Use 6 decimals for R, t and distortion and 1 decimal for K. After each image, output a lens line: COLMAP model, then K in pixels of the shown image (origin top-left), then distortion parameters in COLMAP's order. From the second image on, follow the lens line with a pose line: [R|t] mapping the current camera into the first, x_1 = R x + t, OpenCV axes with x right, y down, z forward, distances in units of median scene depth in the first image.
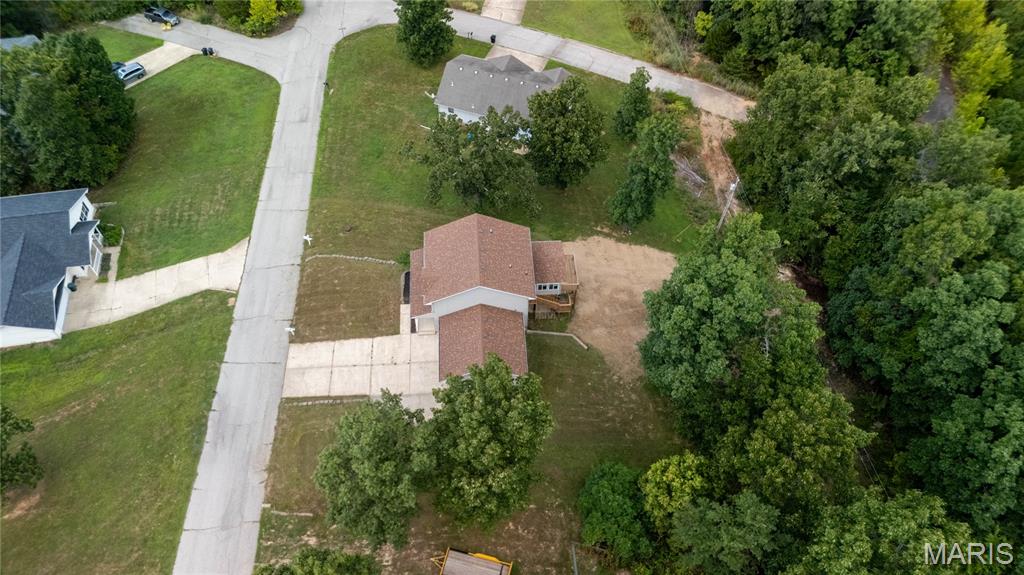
lens RADIAL K [[761.1, 0, 512.0], [0, 761.1, 287.5], [0, 0, 1]] dist [0.061112, -0.053332]
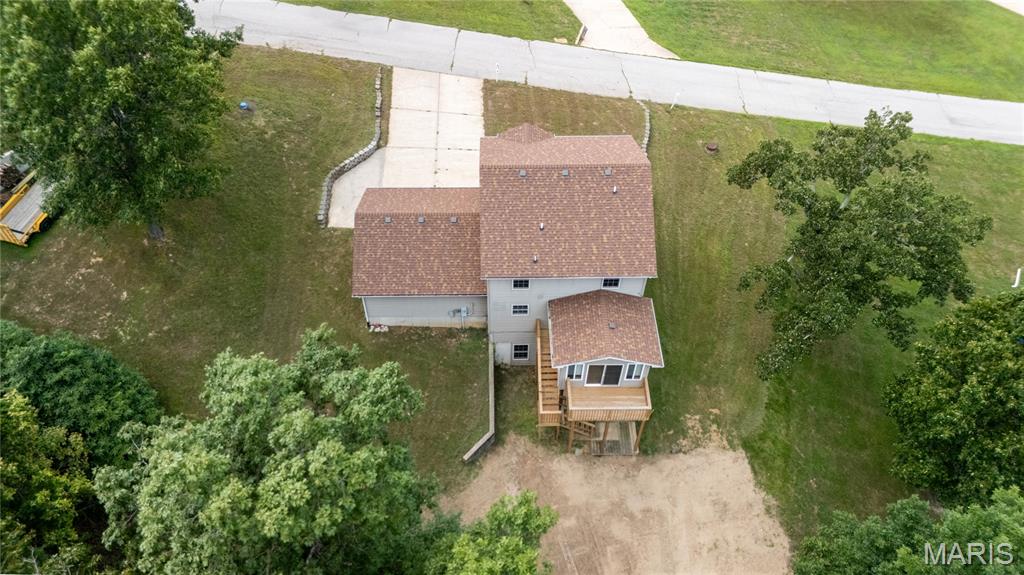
lens RADIAL K [[777.8, 0, 512.0], [0, 777.8, 287.5], [0, 0, 1]] dist [0.088961, -0.098392]
pose [[-0.037615, 0.767250, -0.640244, 0.338714], [-0.829400, 0.333399, 0.448264, -0.214690], [0.557387, 0.547880, 0.623817, 0.617331]]
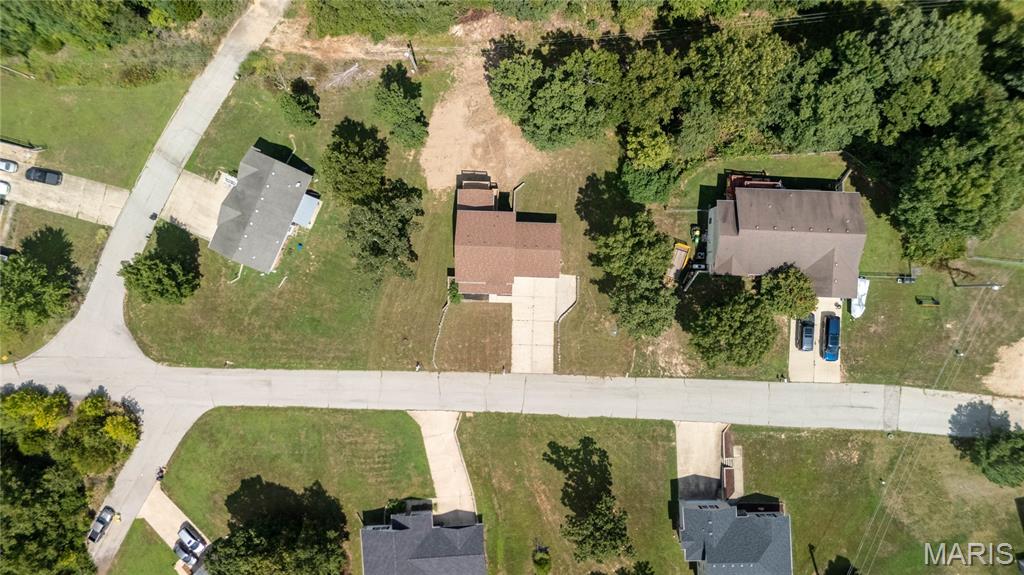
lens RADIAL K [[757.0, 0, 512.0], [0, 757.0, 287.5], [0, 0, 1]] dist [0.084015, -0.085287]
pose [[0.095466, -0.995391, -0.009159, -0.097612], [0.831827, 0.074718, 0.549982, -0.750284], [-0.546763, -0.060123, 0.835126, -0.269337]]
